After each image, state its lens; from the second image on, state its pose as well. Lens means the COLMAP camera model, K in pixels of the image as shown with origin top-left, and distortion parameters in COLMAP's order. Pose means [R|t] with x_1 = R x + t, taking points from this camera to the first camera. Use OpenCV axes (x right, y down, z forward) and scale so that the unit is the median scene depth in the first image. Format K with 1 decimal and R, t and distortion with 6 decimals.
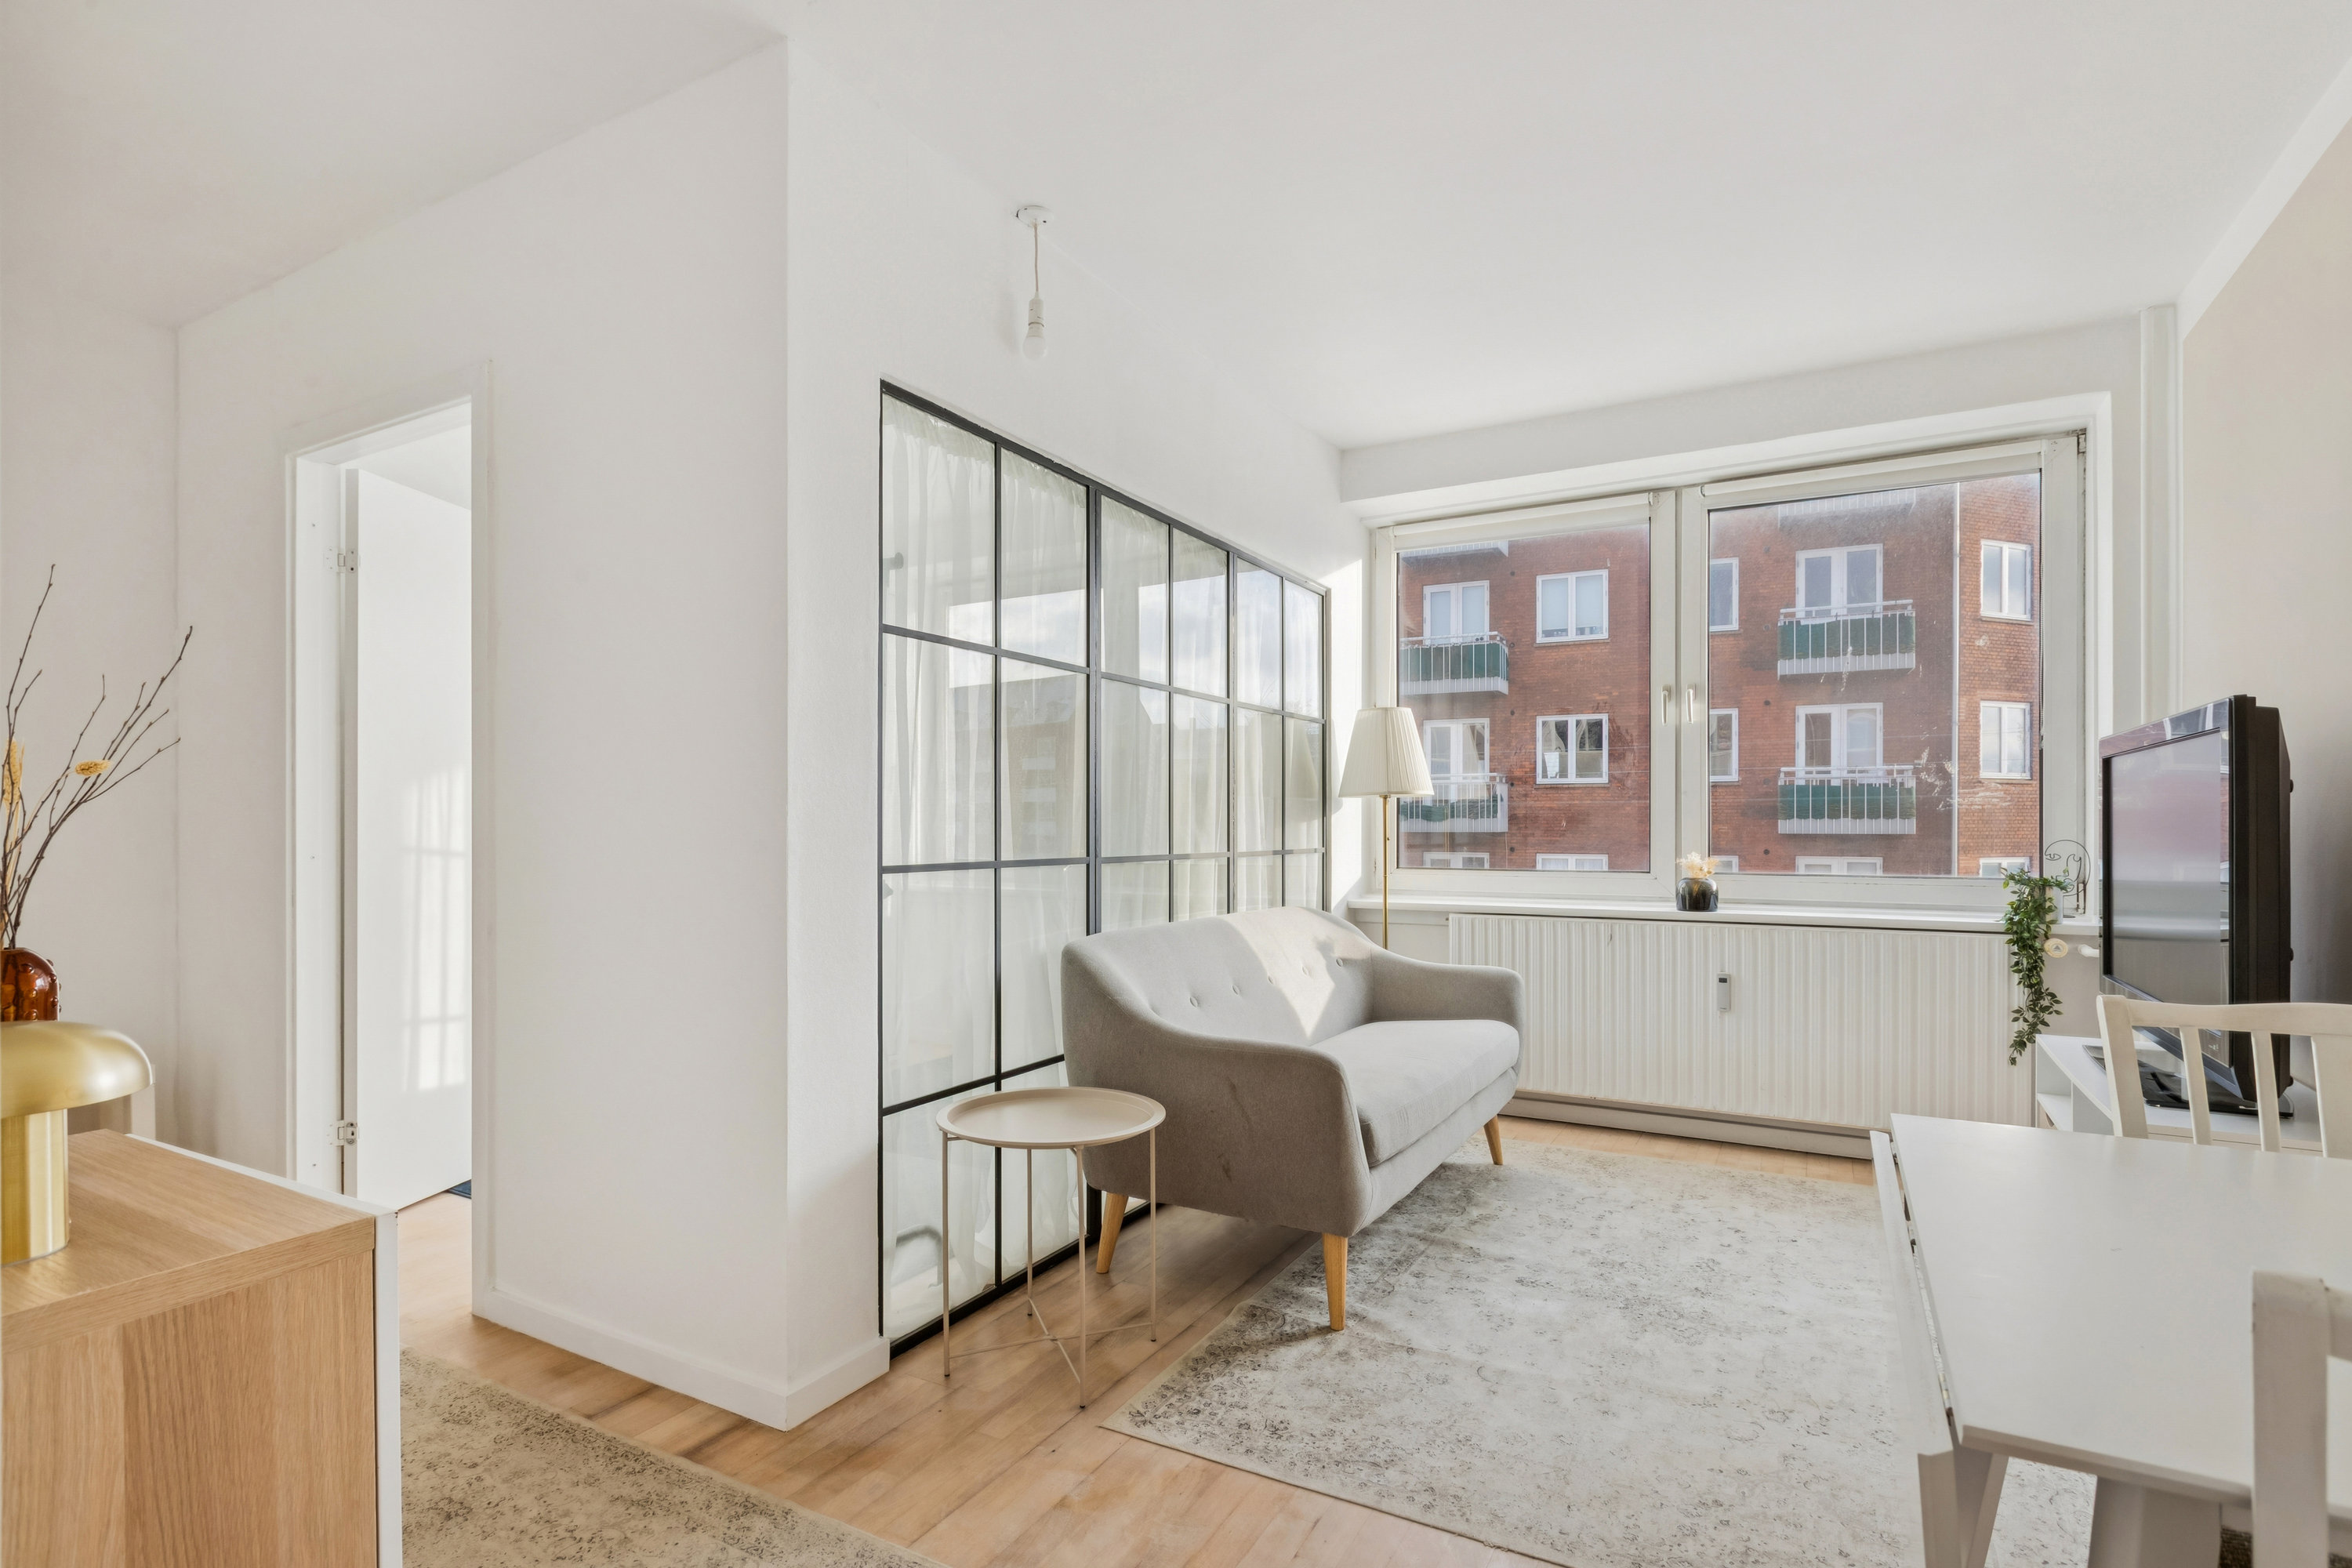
lens RADIAL K [[1147.5, 0, 1180.0], [0, 1147.5, 817.7], [0, 0, 1]] dist [-0.002992, -0.000466]
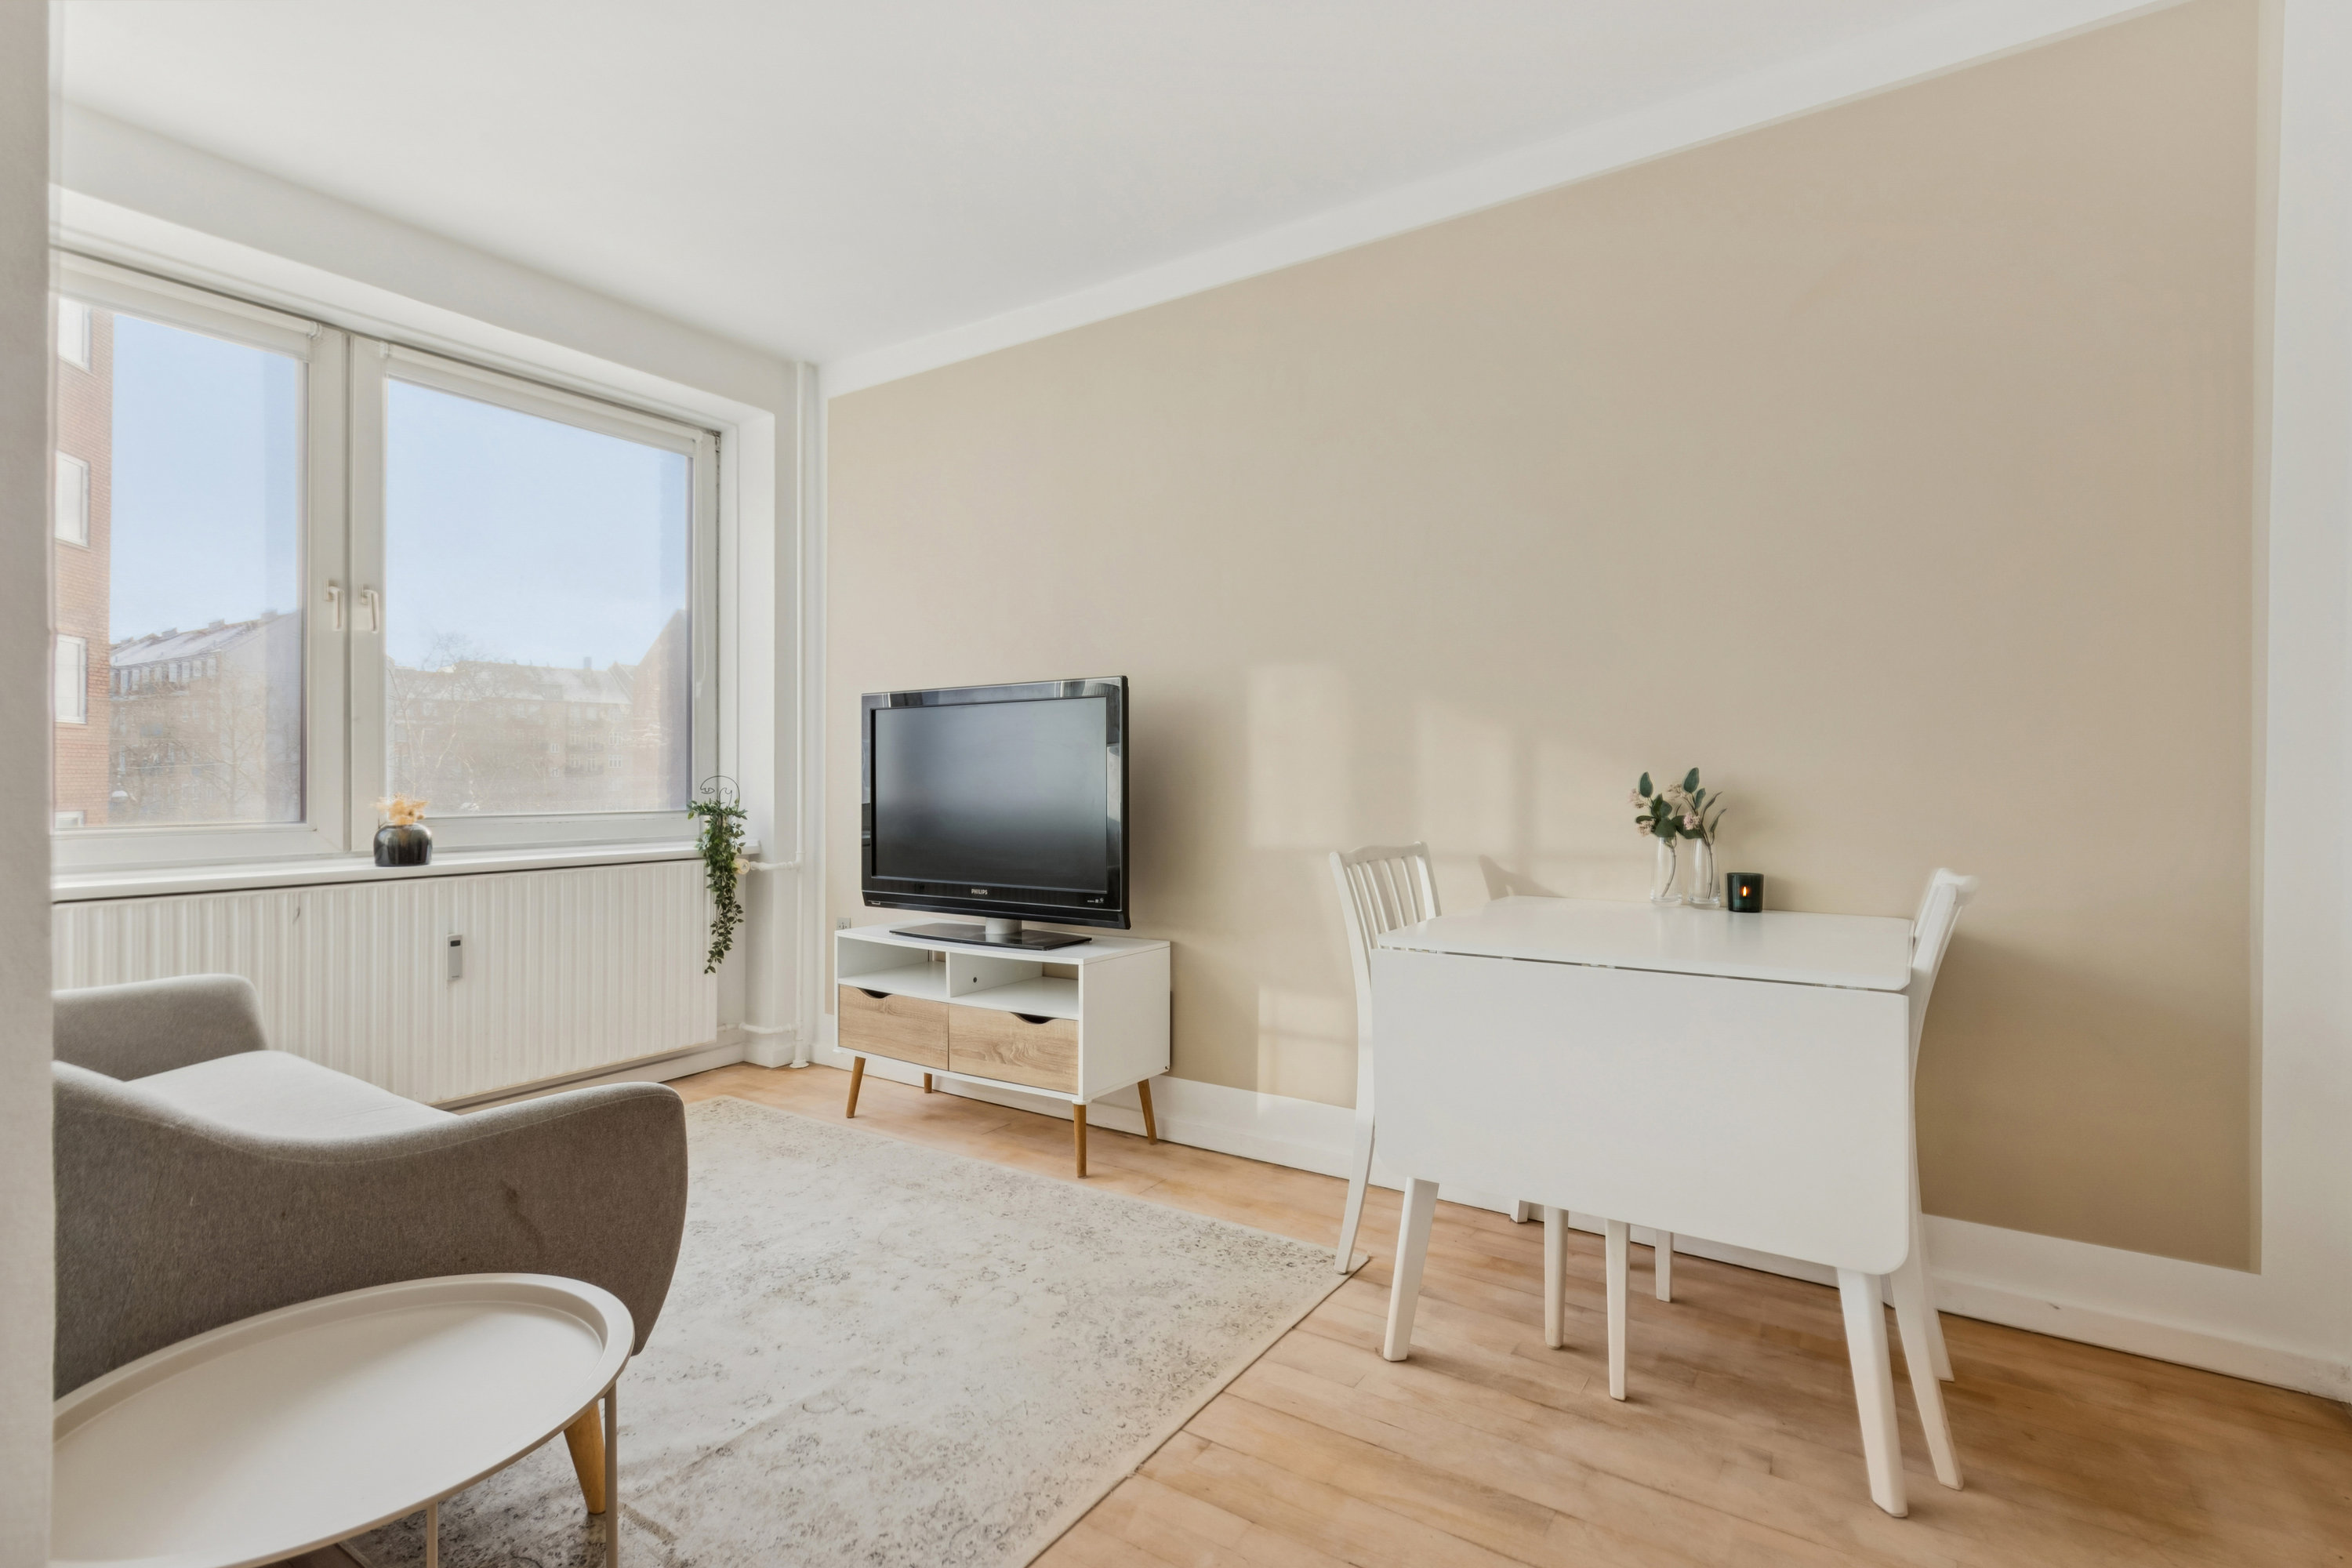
lens RADIAL K [[1099.0, 0, 1176.0], [0, 1099.0, 784.0], [0, 0, 1]] dist [-0.003752, -0.000625]
pose [[0.074464, -0.004604, 0.997213, -0.423762], [-0.000176, 0.999989, 0.004630, 0.029062], [-0.997224, -0.000520, 0.074462, 0.586388]]
